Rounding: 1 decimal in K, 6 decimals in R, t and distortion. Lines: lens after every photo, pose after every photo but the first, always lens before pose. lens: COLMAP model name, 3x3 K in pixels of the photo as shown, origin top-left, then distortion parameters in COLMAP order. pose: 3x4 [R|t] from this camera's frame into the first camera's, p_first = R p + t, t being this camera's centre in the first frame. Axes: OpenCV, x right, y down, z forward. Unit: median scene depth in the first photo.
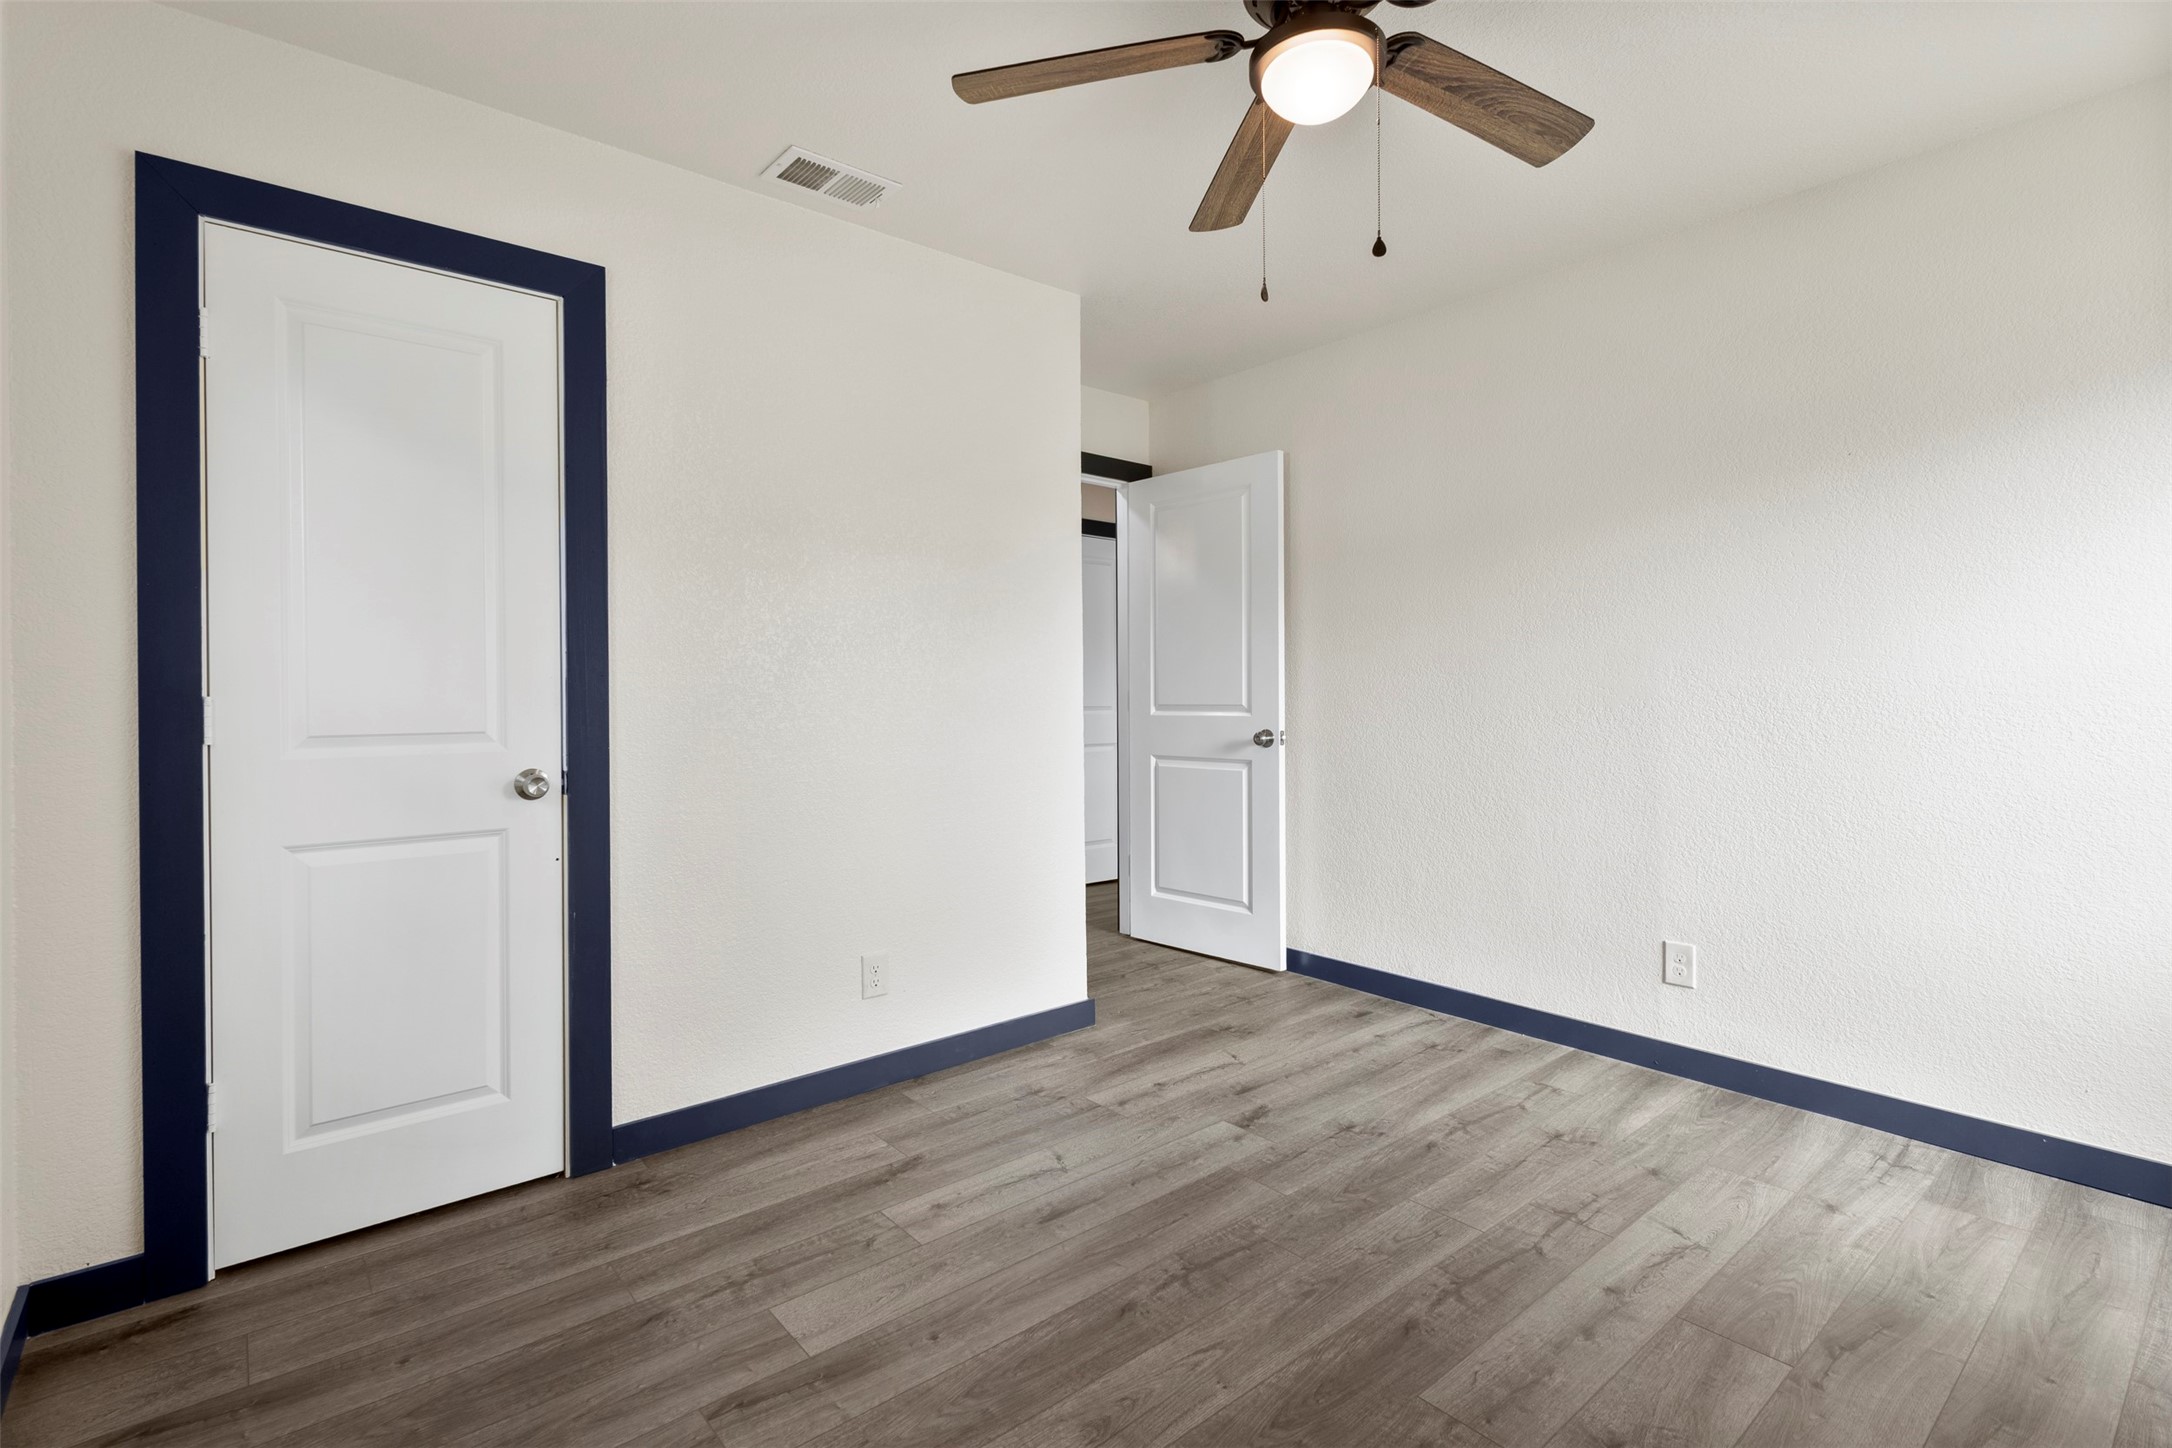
lens RADIAL K [[988.3, 0, 1083.0], [0, 988.3, 710.2], [0, 0, 1]] dist [0.003695, -0.000074]
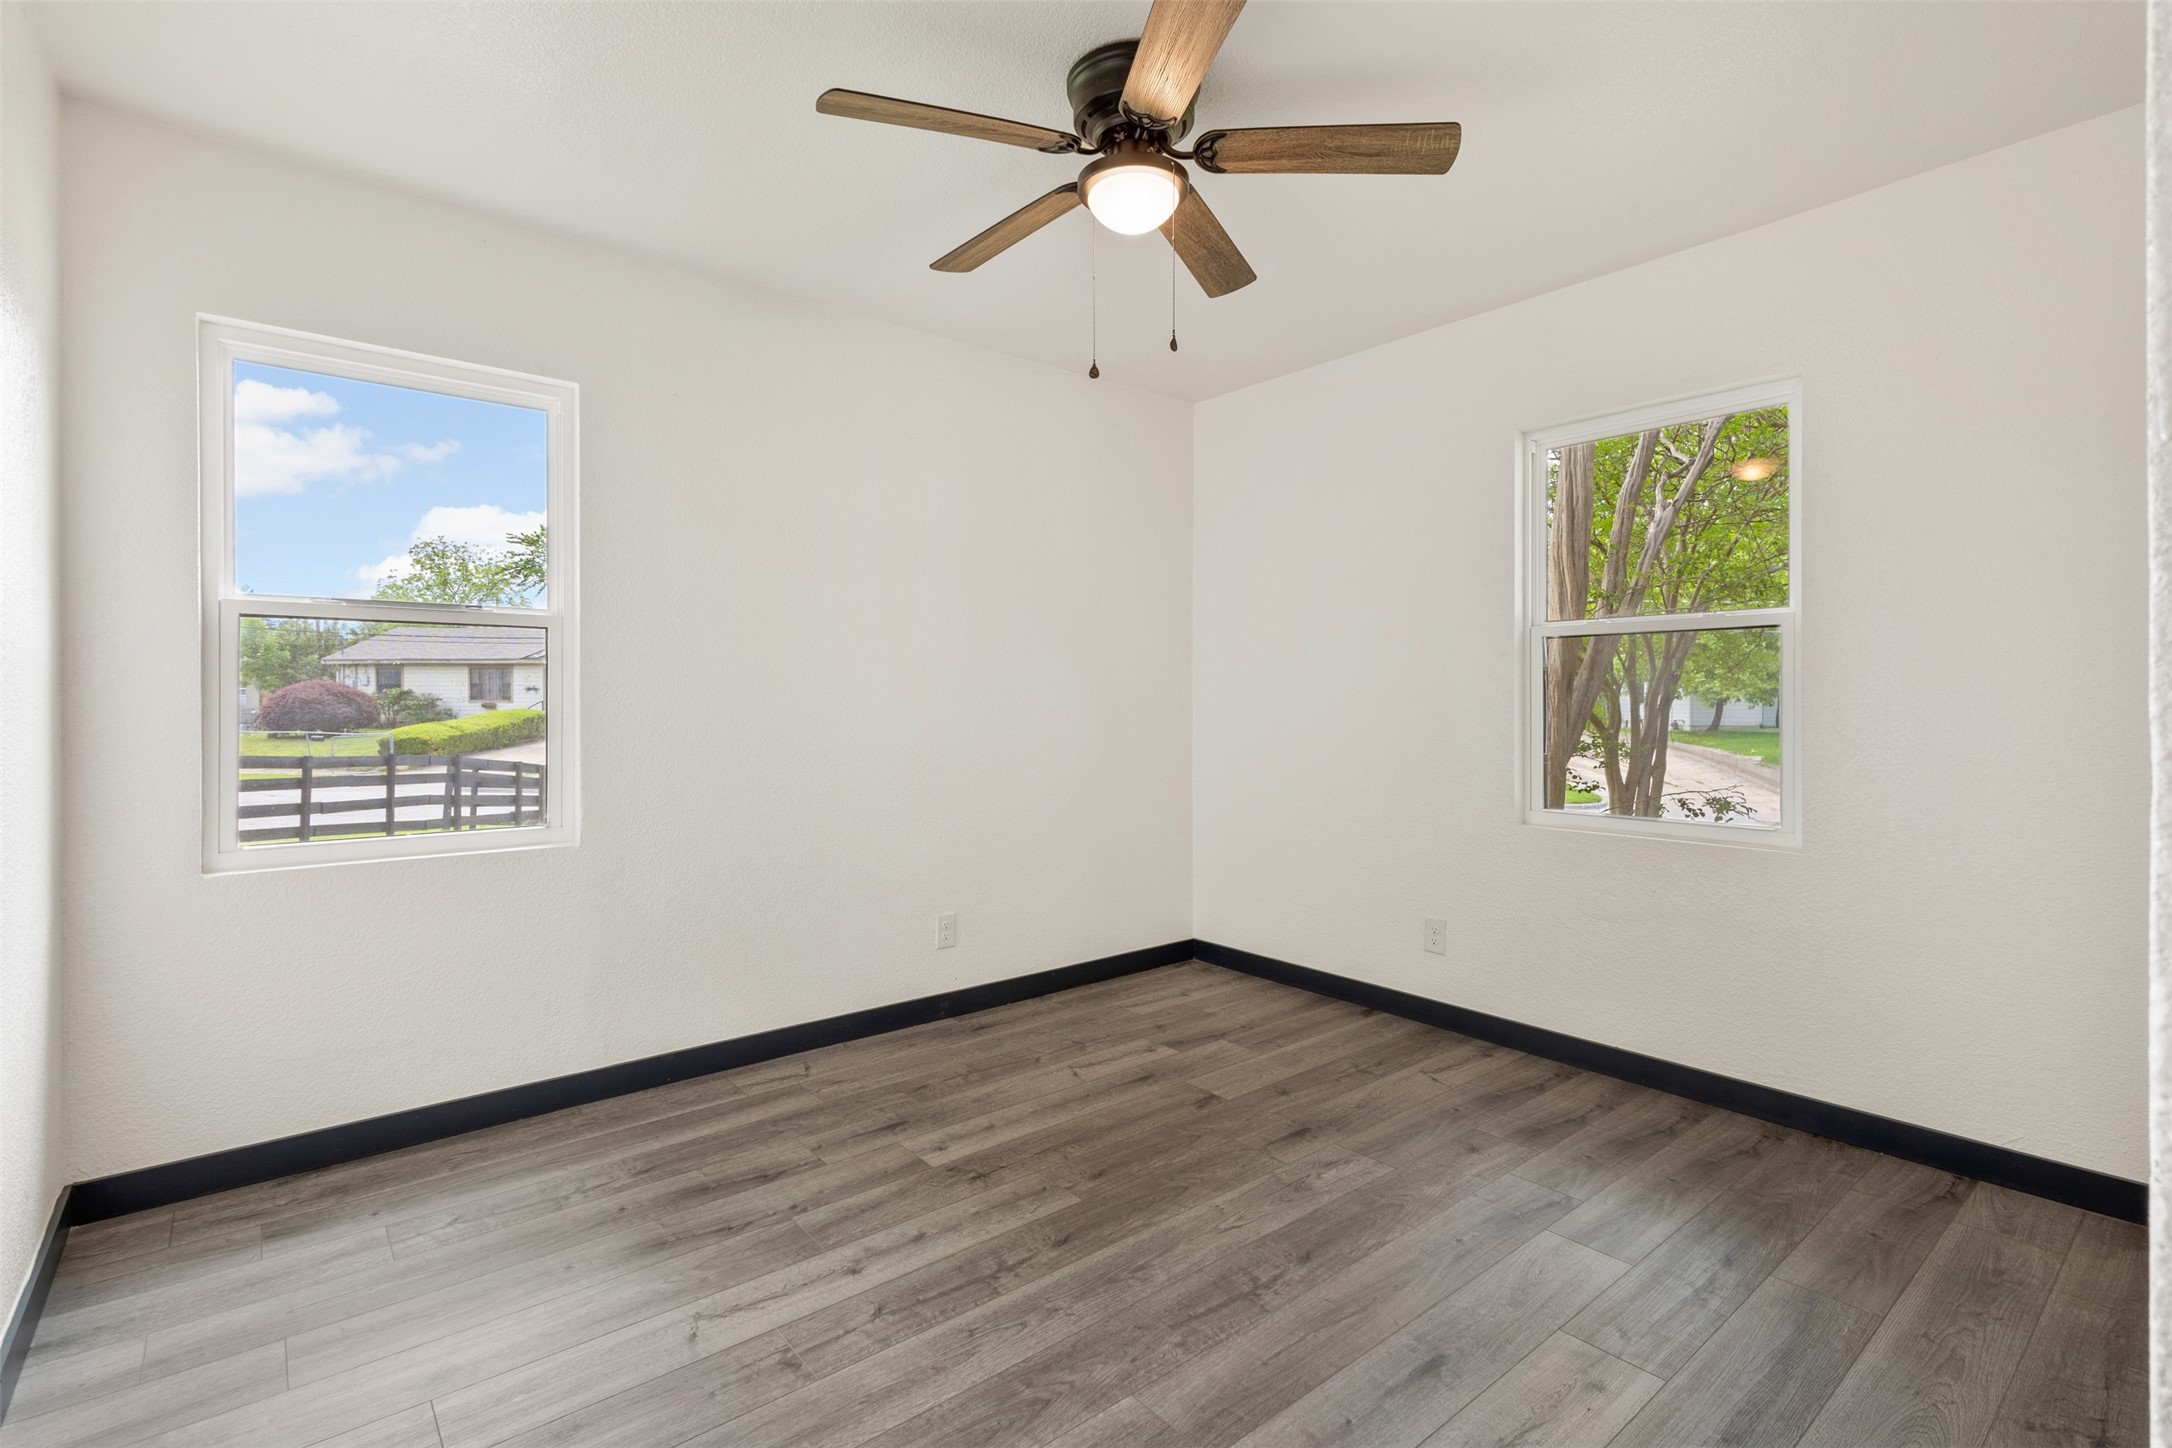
lens RADIAL K [[988.3, 0, 1083.0], [0, 988.3, 710.2], [0, 0, 1]] dist [0.003695, -0.000074]
pose [[-0.999964, 0.008433, 0.000258, 0.277446], [0.008436, 0.999683, 0.023719, -0.040448], [-0.000058, 0.023721, -0.999719, 2.015741]]
